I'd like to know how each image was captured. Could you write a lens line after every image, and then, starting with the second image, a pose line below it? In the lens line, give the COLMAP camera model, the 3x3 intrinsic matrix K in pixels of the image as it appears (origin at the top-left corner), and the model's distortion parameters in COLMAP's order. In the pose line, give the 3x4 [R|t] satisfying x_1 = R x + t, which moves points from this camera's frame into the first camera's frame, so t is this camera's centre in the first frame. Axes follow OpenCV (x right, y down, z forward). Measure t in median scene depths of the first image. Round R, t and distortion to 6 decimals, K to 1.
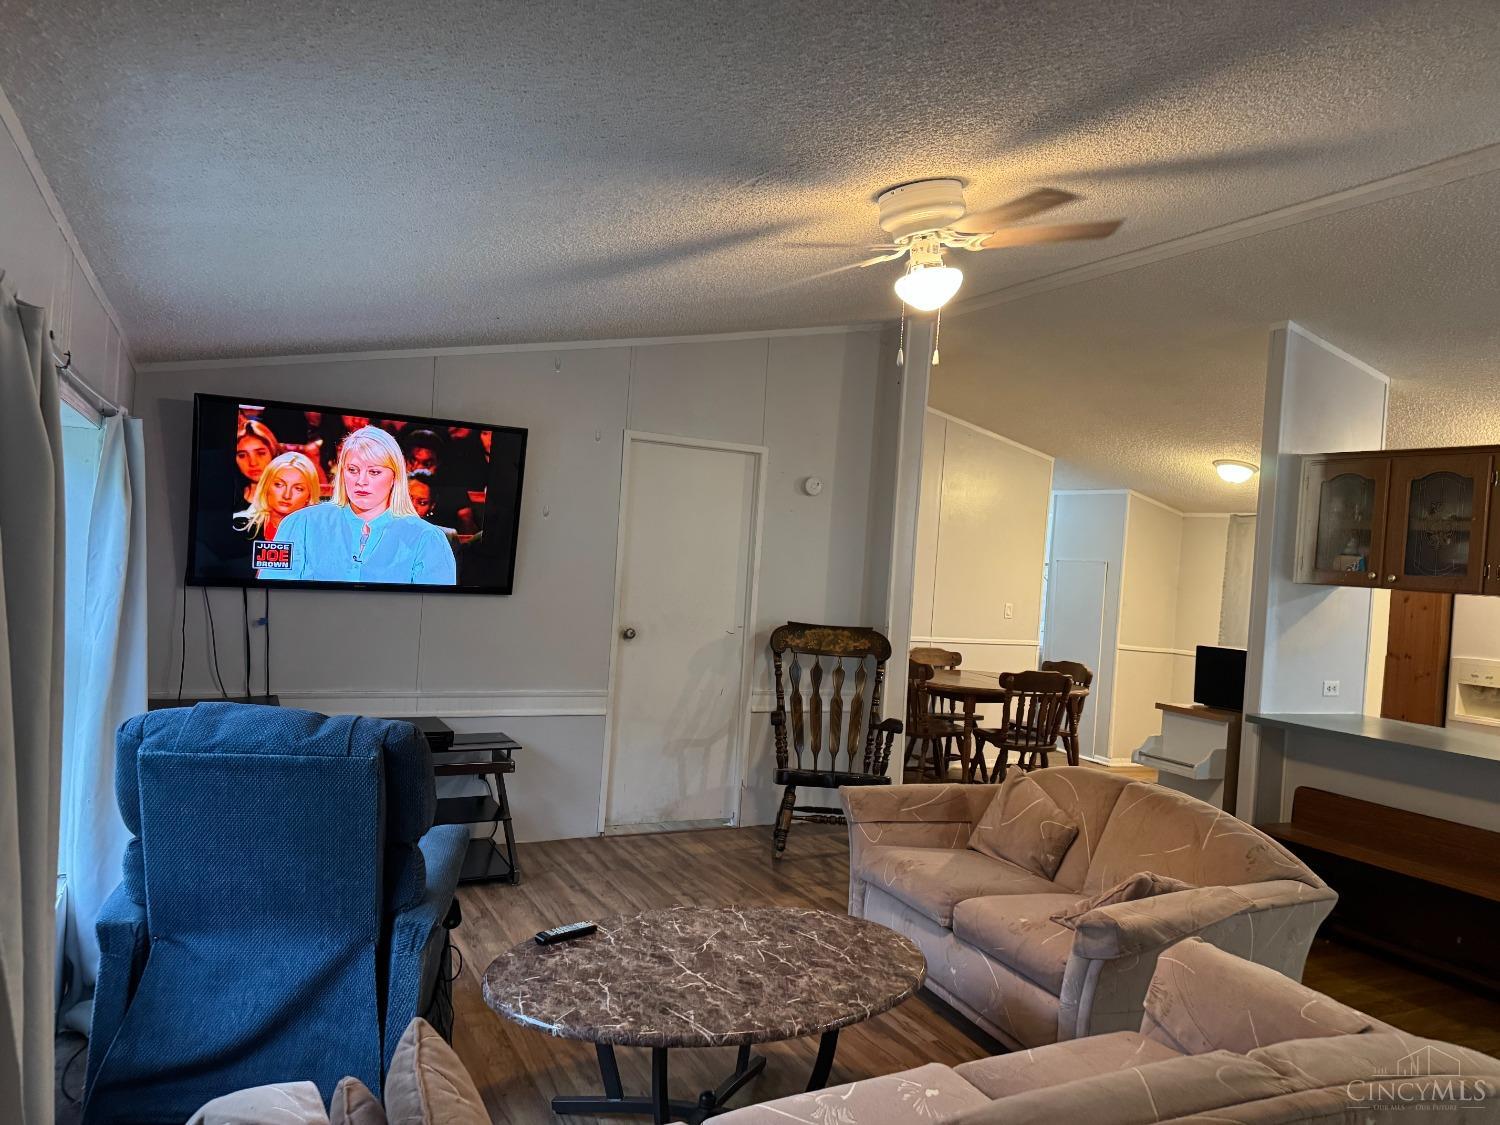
lens RADIAL K [[1041.8, 0, 748.0], [0, 1041.8, 560.0], [0, 0, 1]] dist [0.072216, -0.080147]
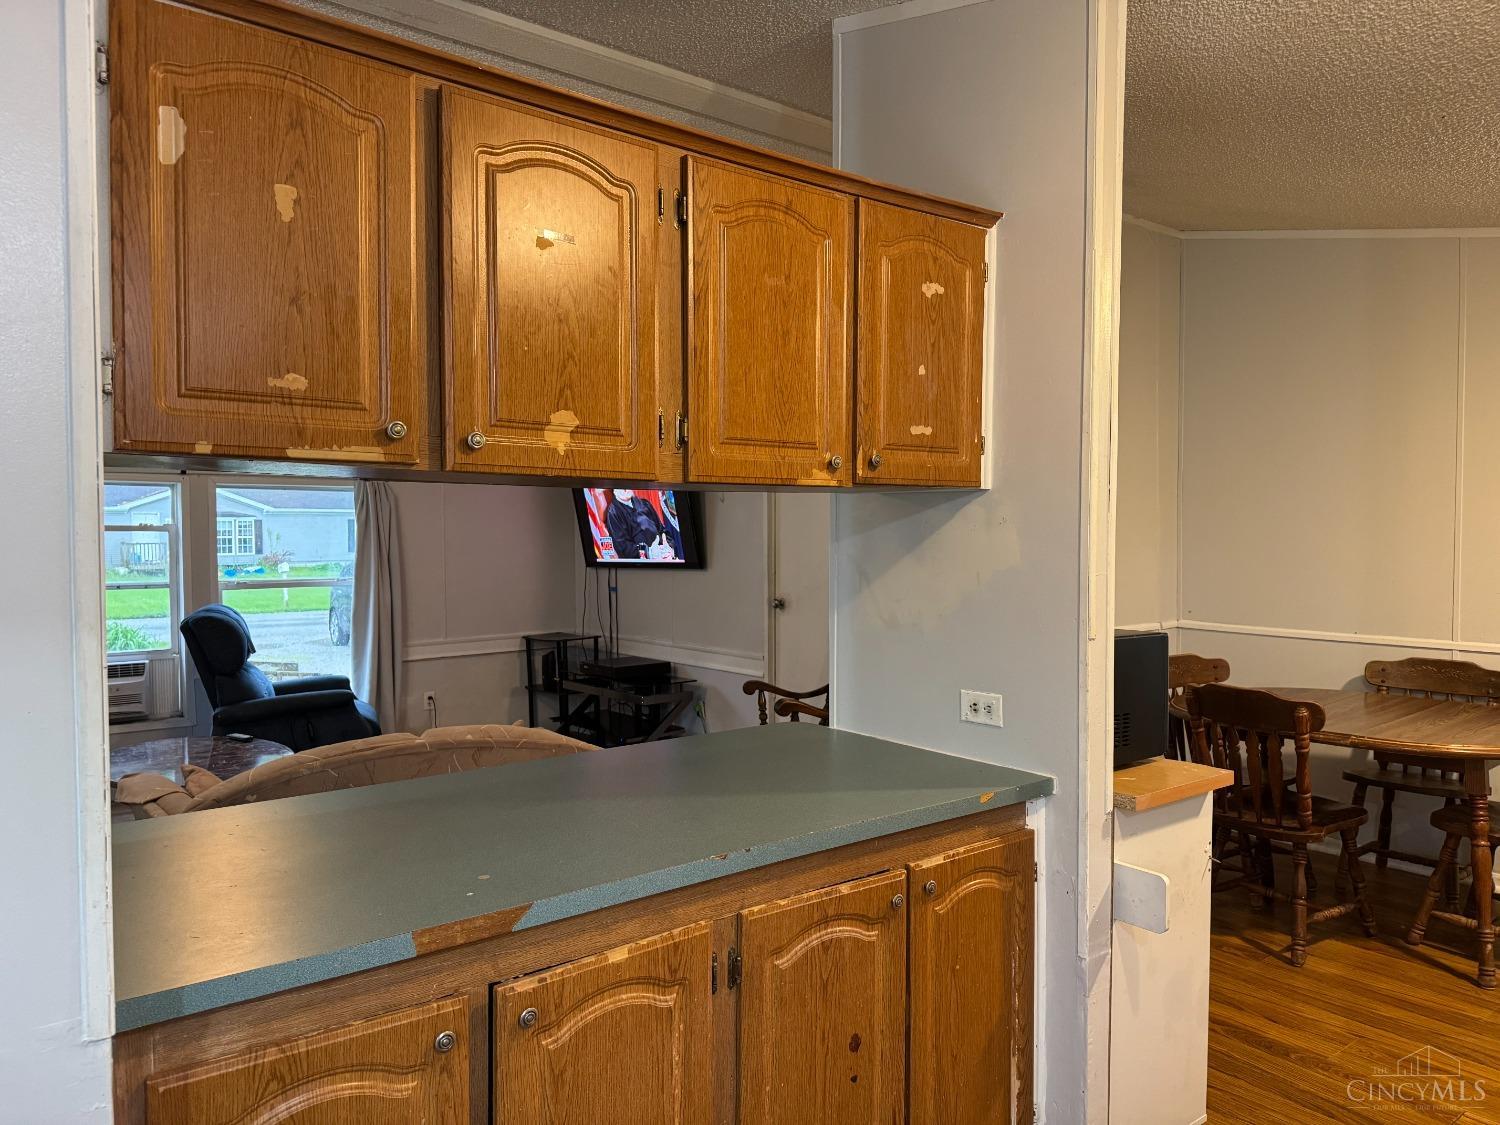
lens RADIAL K [[1041.8, 0, 755.6], [0, 1041.8, 568.3], [0, 0, 1]] dist [0.072216, -0.080147]
pose [[0.217735, -0.033485, -0.975433, 1.041177], [0.015552, 0.999403, -0.030836, 0.075769], [0.975884, -0.008456, 0.218126, 0.844477]]
